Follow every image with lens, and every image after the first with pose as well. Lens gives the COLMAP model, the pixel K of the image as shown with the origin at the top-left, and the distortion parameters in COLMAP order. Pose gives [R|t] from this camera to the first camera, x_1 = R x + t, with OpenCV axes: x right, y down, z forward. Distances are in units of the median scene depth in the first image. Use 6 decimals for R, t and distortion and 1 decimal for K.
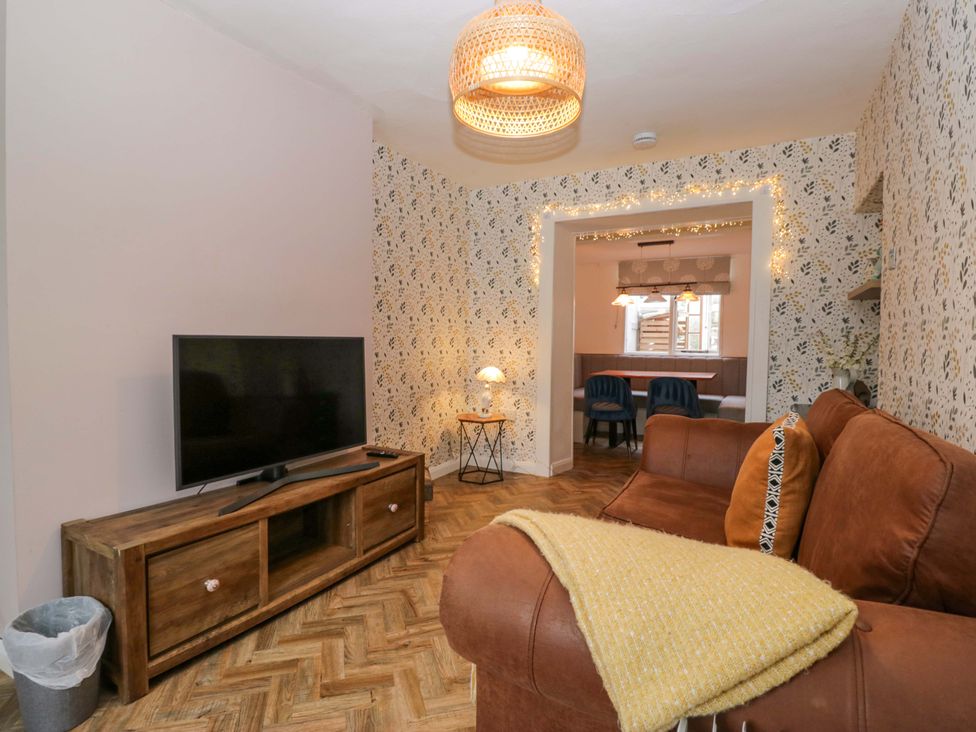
lens RADIAL K [[509.5, 0, 487.5], [0, 509.5, 354.8], [0, 0, 1]] dist [0.000881, -0.013855]
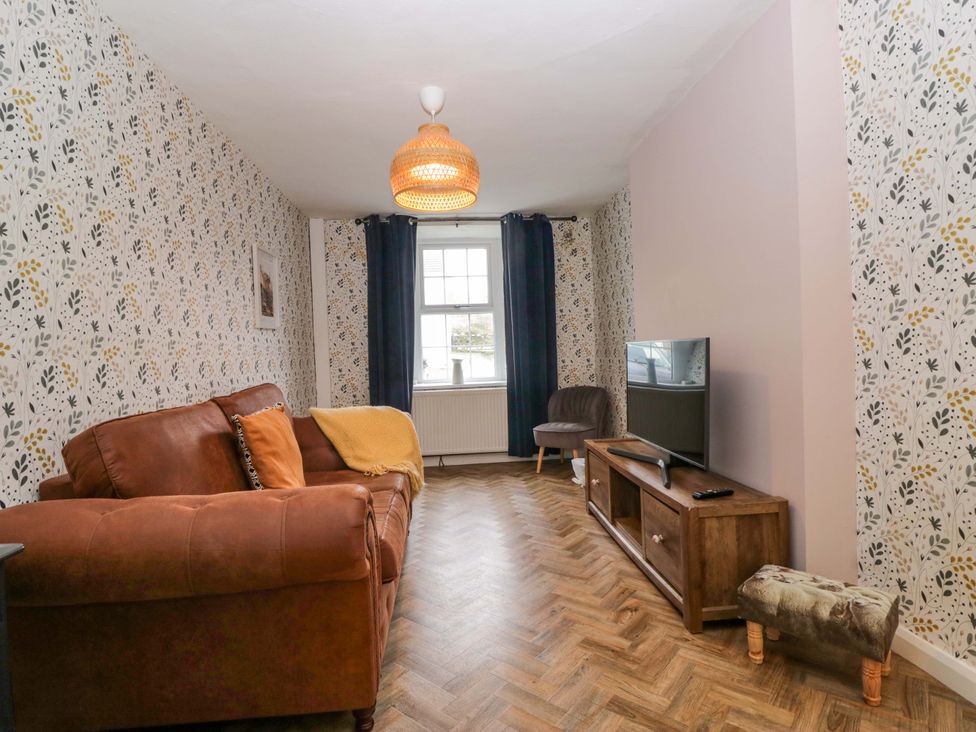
lens RADIAL K [[509.5, 0, 487.5], [0, 509.5, 354.8], [0, 0, 1]] dist [0.000881, -0.013855]
pose [[-0.830701, 0.020986, -0.556323, 0.581843], [0.007273, 0.999613, 0.026847, -0.040474], [0.556671, 0.018255, -0.830532, 1.720274]]
